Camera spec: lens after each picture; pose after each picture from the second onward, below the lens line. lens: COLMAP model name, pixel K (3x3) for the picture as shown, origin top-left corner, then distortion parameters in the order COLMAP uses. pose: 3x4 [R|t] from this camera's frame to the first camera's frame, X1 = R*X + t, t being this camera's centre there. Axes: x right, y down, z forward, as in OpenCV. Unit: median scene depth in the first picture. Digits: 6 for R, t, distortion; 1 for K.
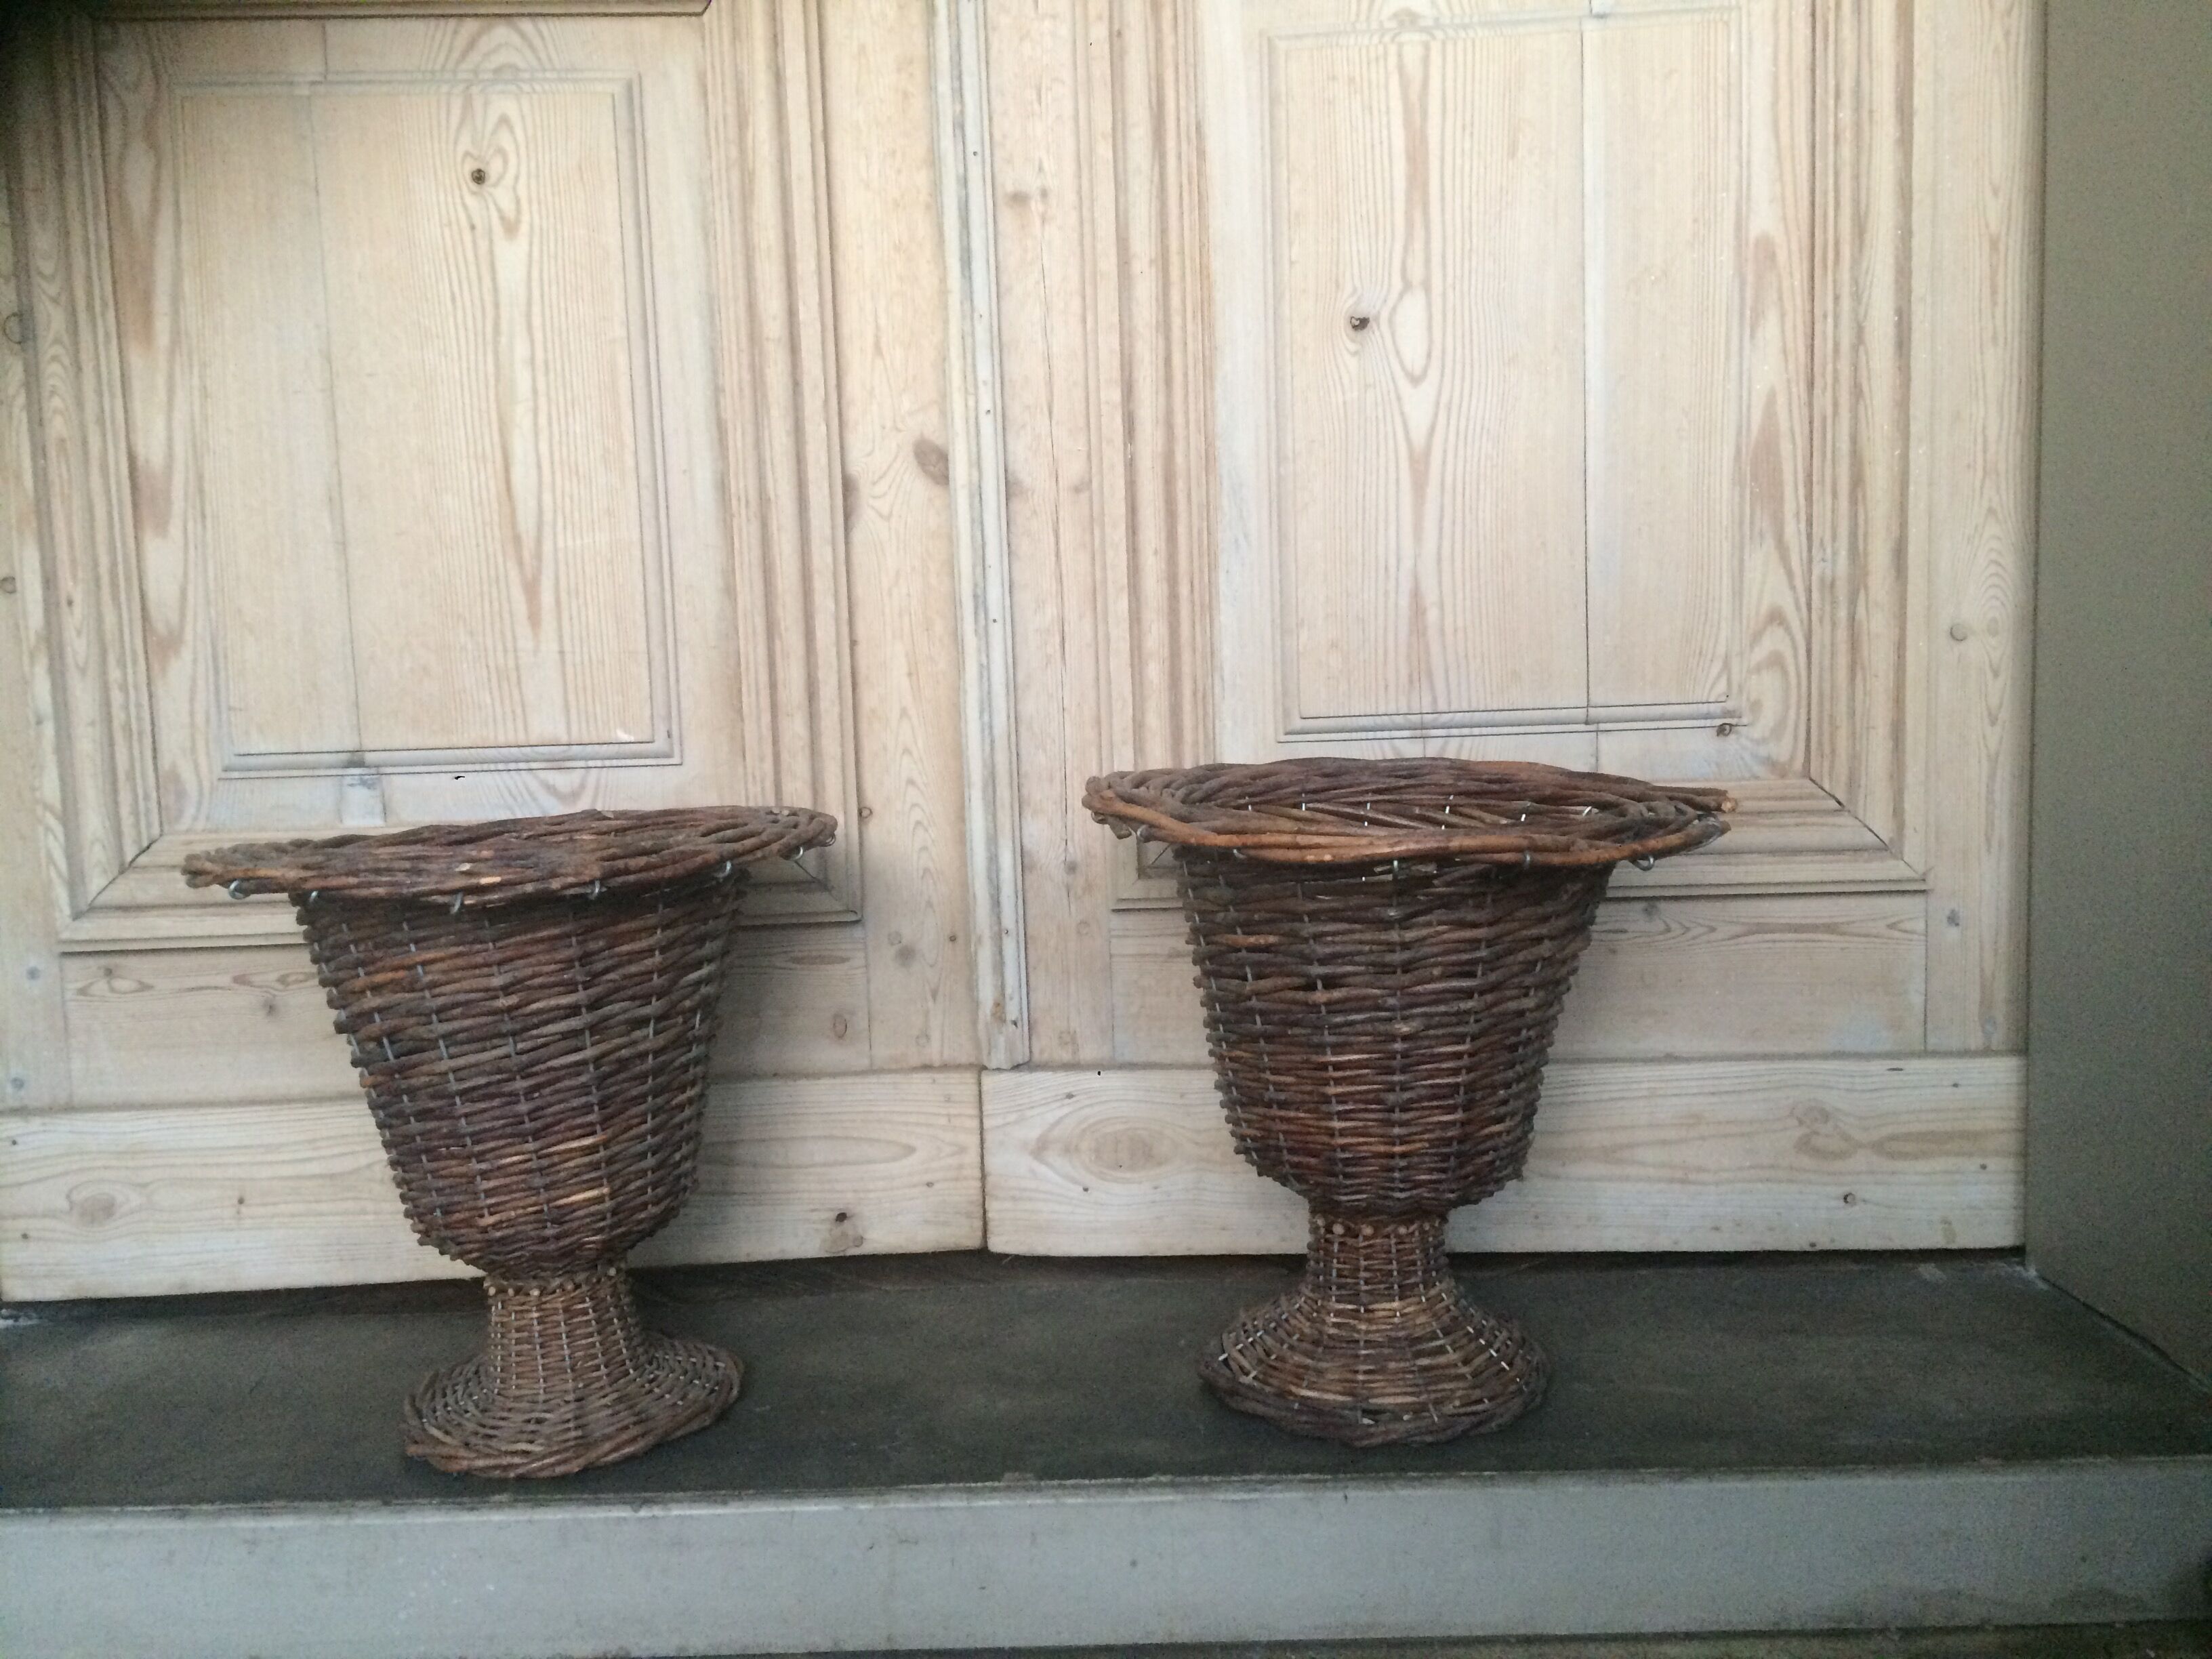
lens RADIAL K [[1865.3, 0, 1106.0], [0, 1865.3, 829.5], [0, 0, 1]] dist [0.102477, -0.113614]
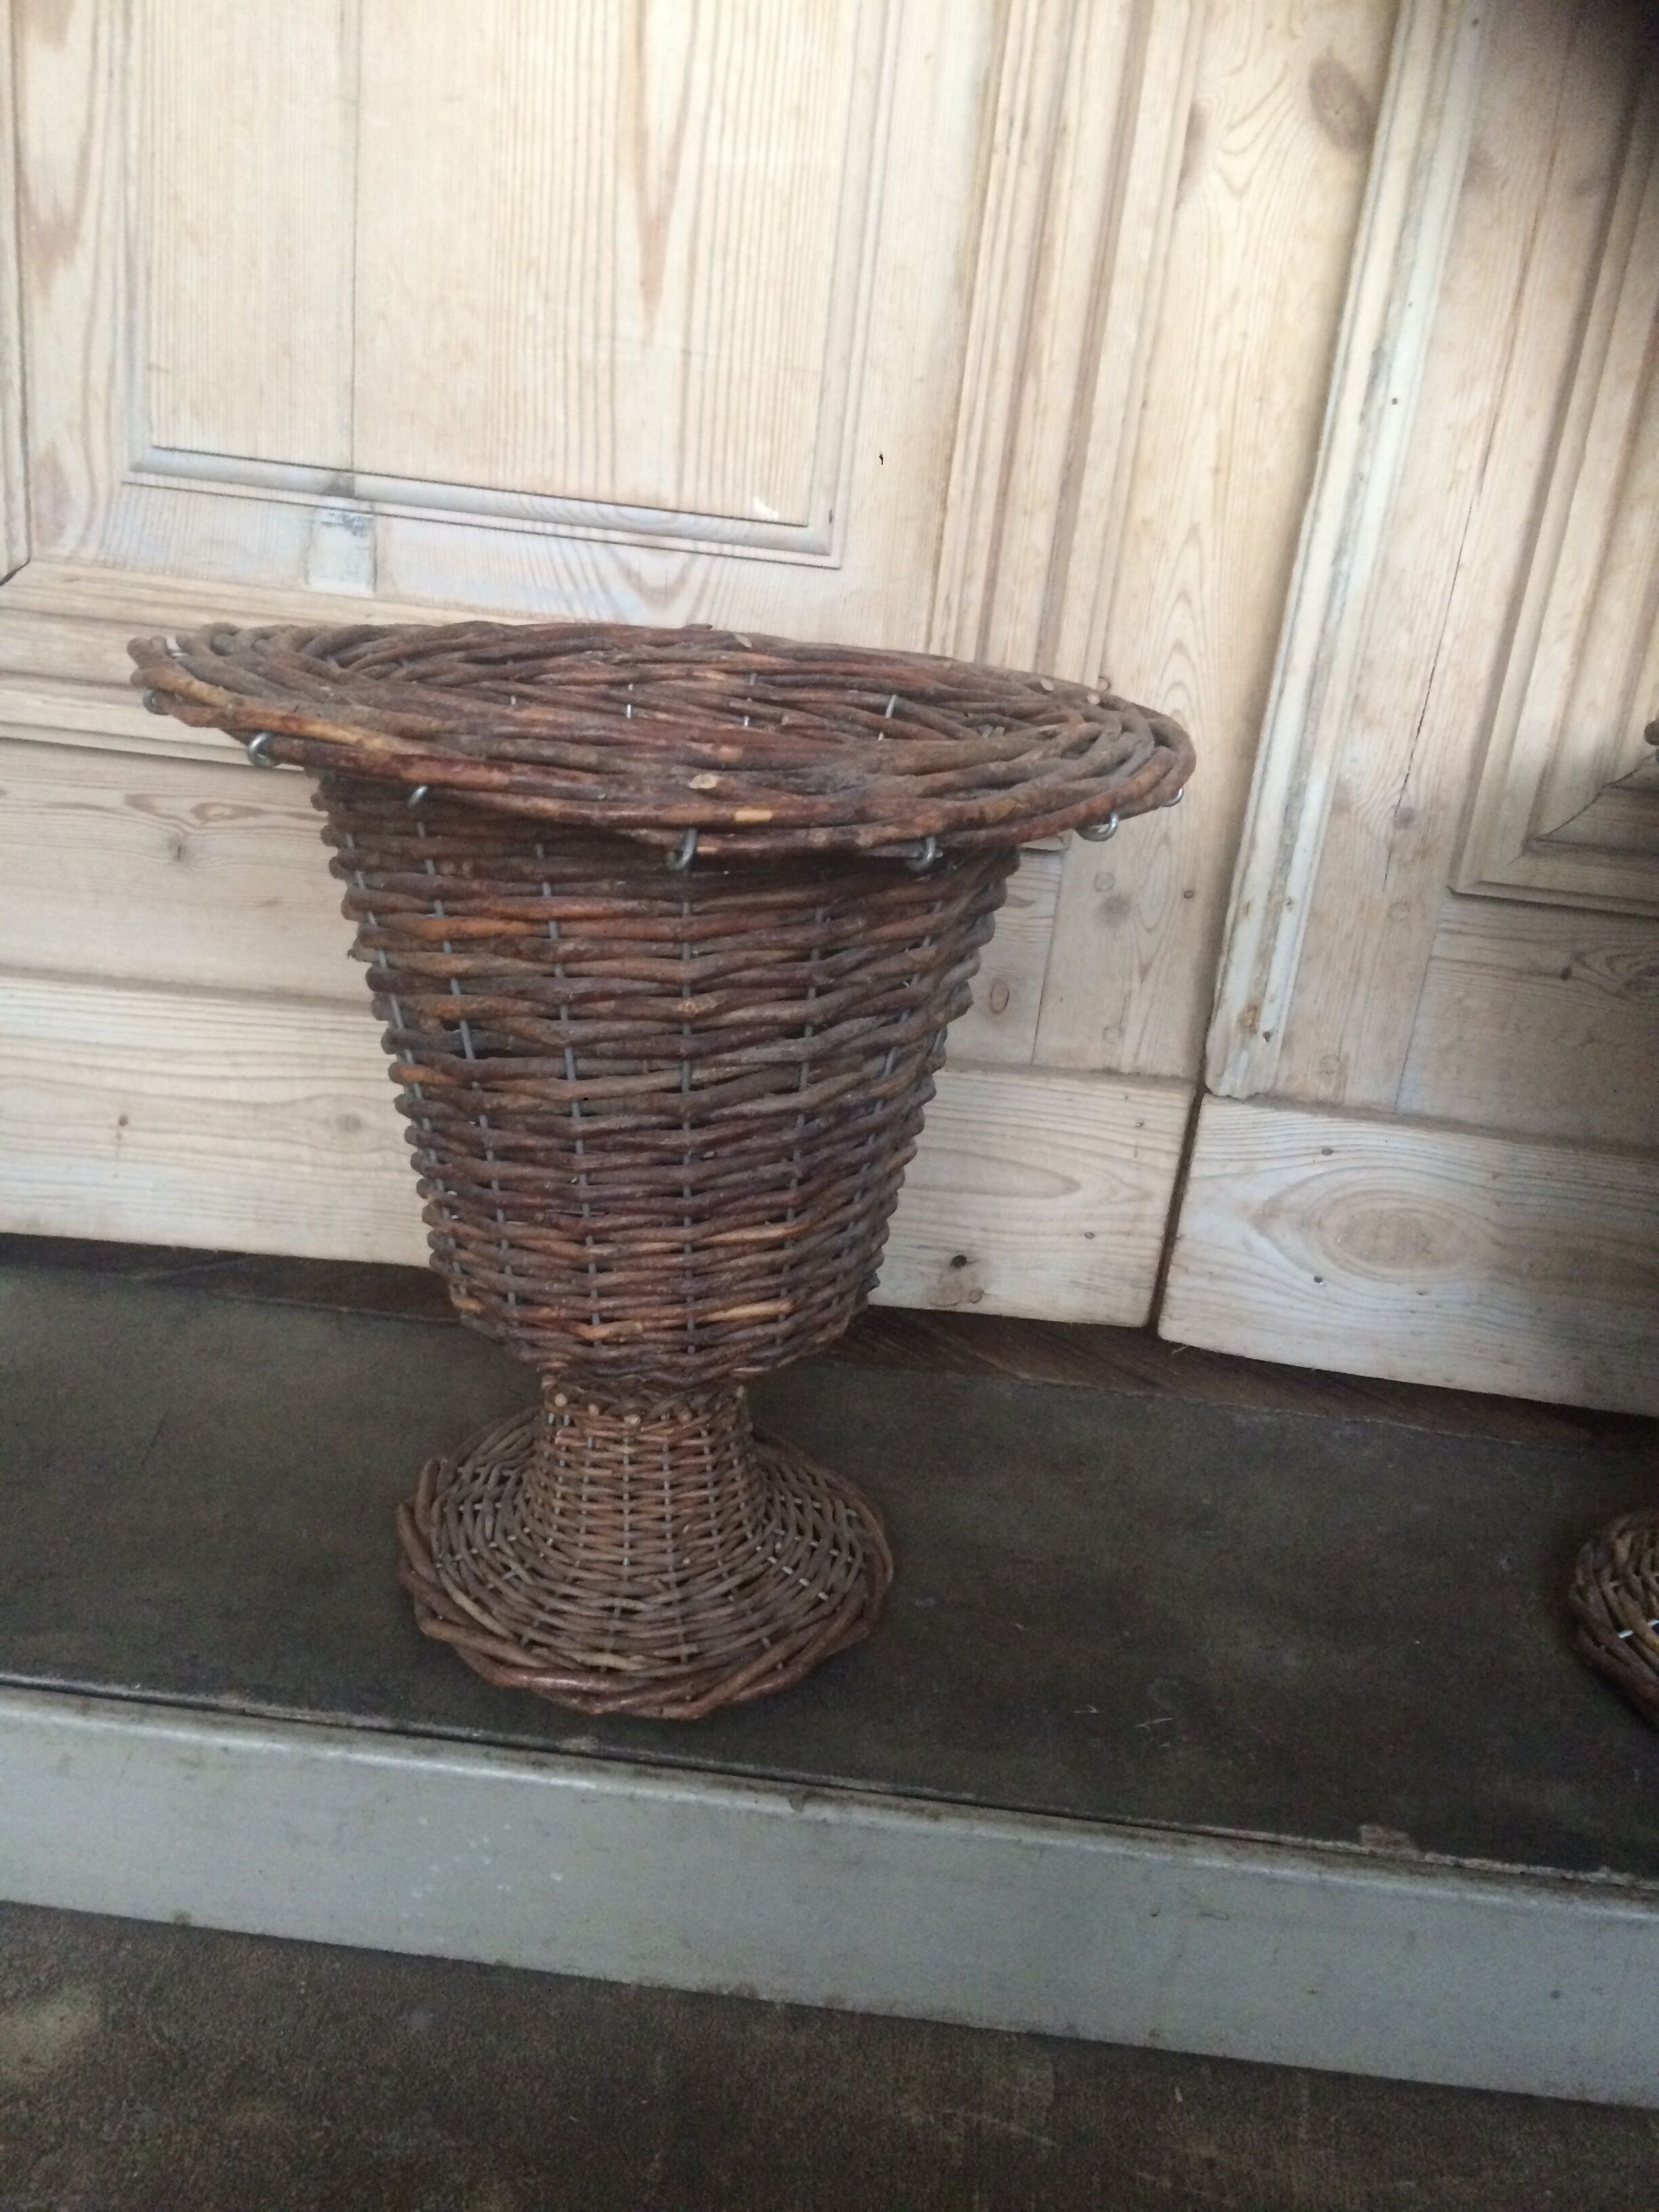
lens RADIAL K [[1863.5, 0, 826.6], [0, 1863.5, 1076.8], [0, 0, 1]] dist [0.080481, -0.100659]
pose [[0.989431, 0.143033, 0.023822, -0.268099], [-0.144521, 0.959364, 0.242350, -0.027504], [0.011810, -0.243232, 0.969896, 0.417195]]
